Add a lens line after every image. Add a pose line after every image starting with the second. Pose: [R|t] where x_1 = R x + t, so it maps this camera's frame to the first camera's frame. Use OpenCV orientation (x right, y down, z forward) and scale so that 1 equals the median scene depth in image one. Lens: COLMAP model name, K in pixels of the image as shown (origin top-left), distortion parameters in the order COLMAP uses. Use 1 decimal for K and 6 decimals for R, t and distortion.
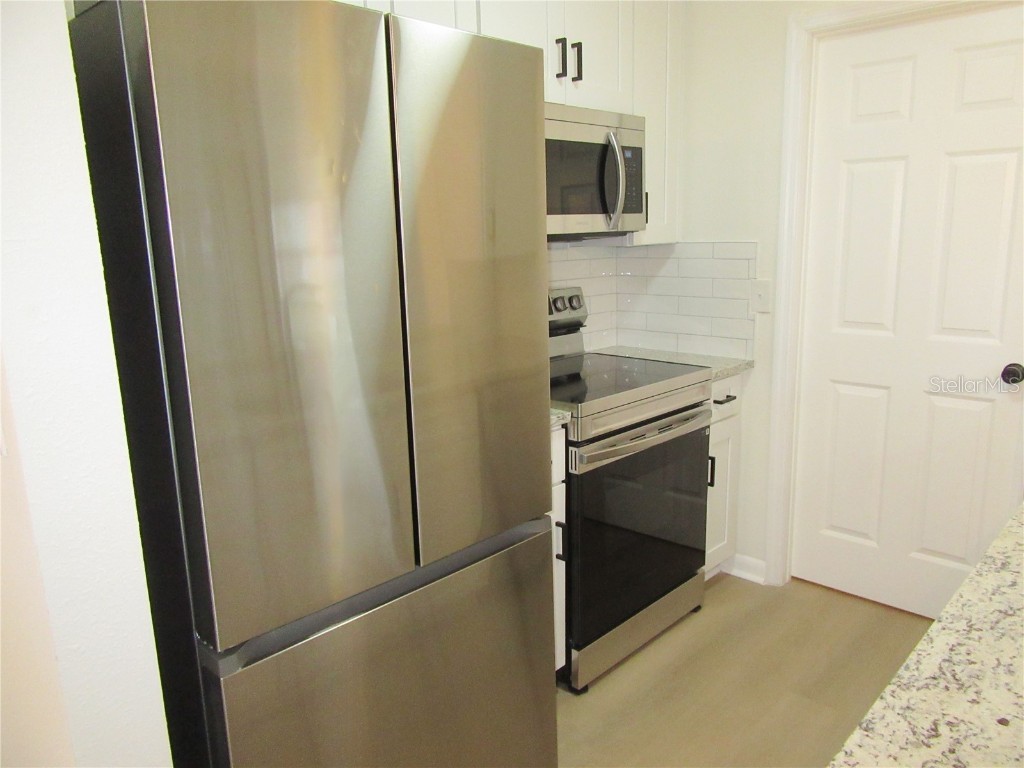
lens RADIAL K [[756.5, 0, 514.1], [0, 756.5, 385.2], [0, 0, 1]] dist [-0.004283, 0.006062]
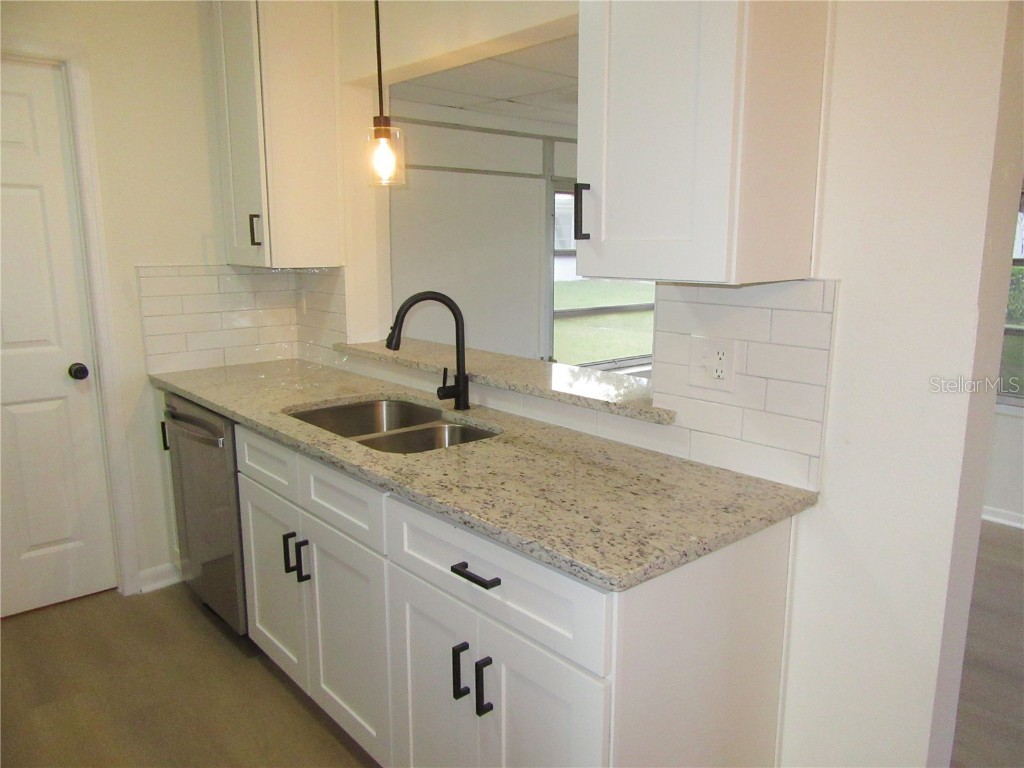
lens RADIAL K [[756.5, 0, 514.1], [0, 756.5, 385.2], [0, 0, 1]] dist [-0.004283, 0.006062]
pose [[0.102974, -0.160185, 0.981701, -0.414086], [0.202030, 0.969744, 0.137042, -0.016724], [-0.973951, 0.184221, 0.132221, 0.140370]]
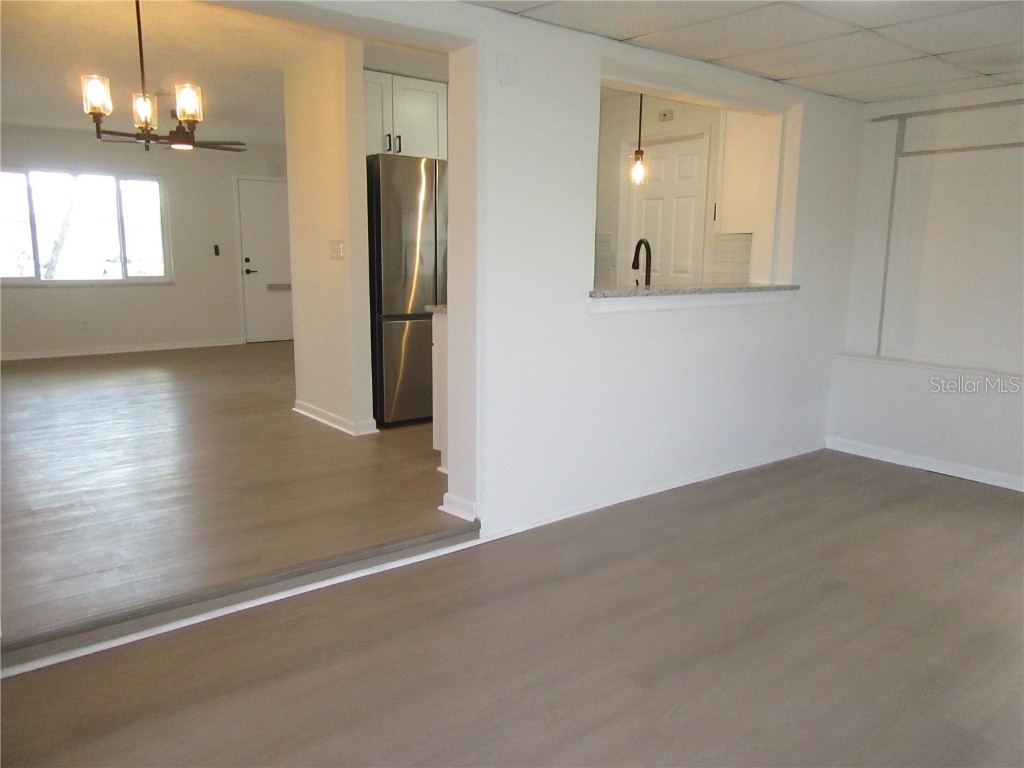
lens RADIAL K [[756.5, 0, 514.1], [0, 756.5, 385.2], [0, 0, 1]] dist [-0.004283, 0.006062]
pose [[0.987104, 0.063434, -0.146976, 0.469077], [-0.067742, 0.997402, -0.024488, 0.359137], [0.145041, 0.034129, 0.988837, -1.348682]]
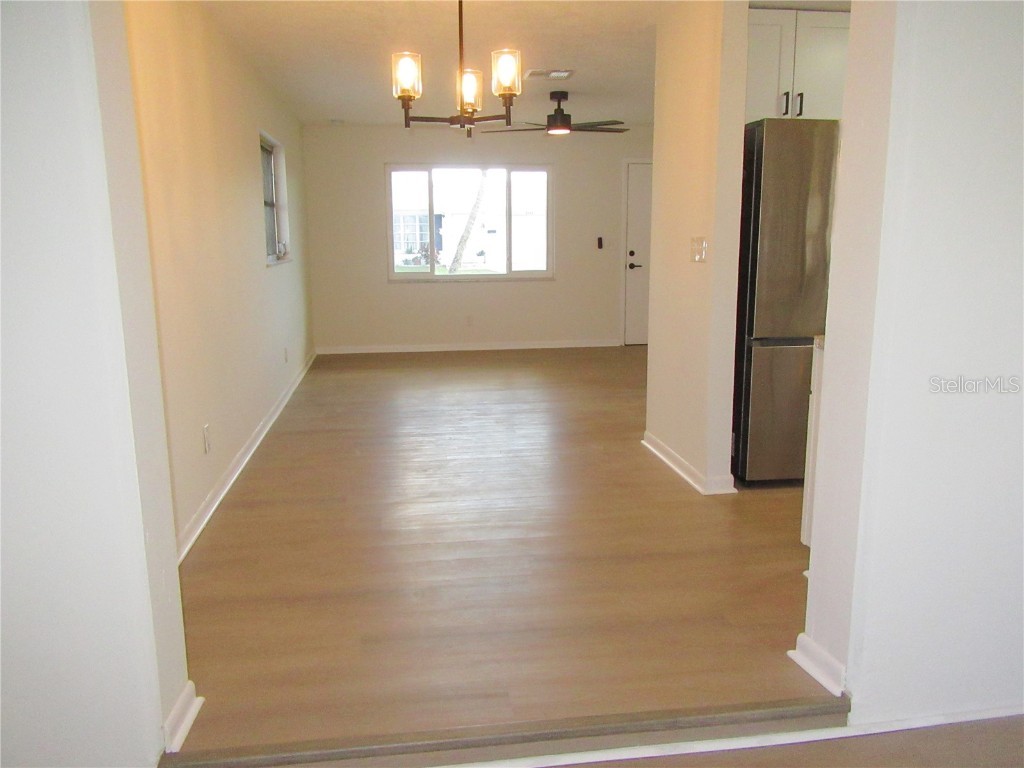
lens RADIAL K [[796.4, 0, 506.7], [0, 796.4, 386.8], [0, 0, 1]] dist [-0.019228, -0.002198]
pose [[0.772614, 0.141535, -0.618899, 0.425261], [-0.144496, 0.988451, 0.045662, 0.247231], [0.618214, 0.054149, 0.784142, -0.958307]]
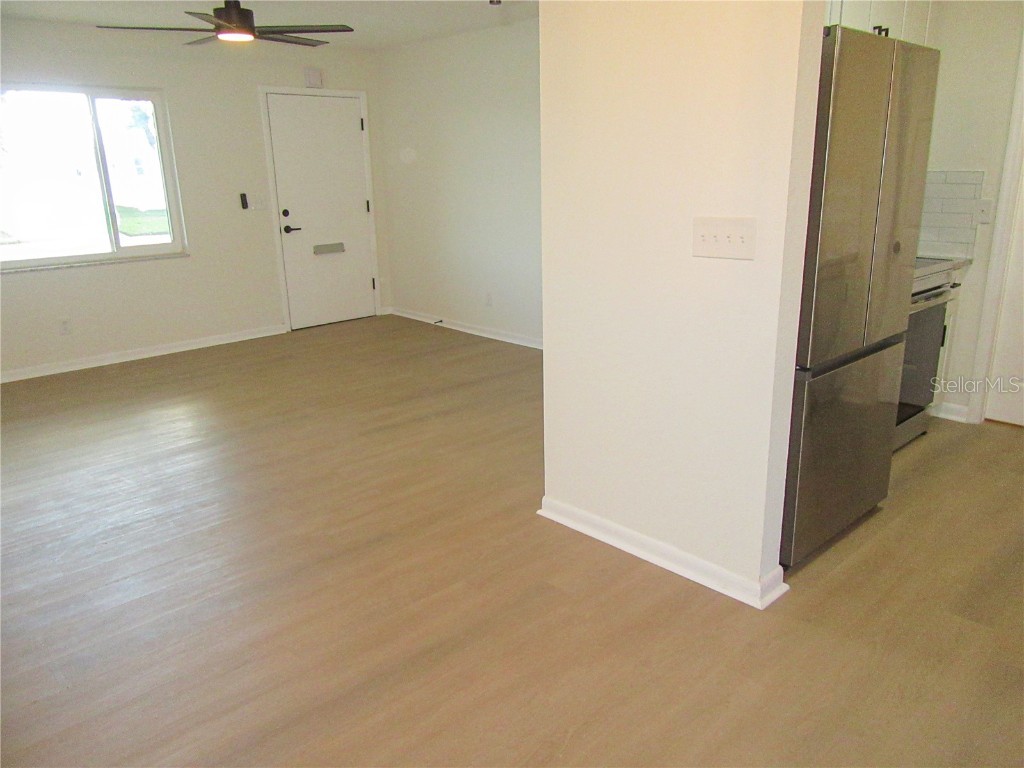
lens RADIAL K [[756.5, 0, 514.1], [0, 756.5, 385.2], [0, 0, 1]] dist [-0.004283, 0.006062]
pose [[0.998178, 0.022606, -0.055950, -0.468767], [-0.017985, 0.996490, 0.081753, 0.107031], [0.057602, -0.080597, 0.995081, -0.471523]]
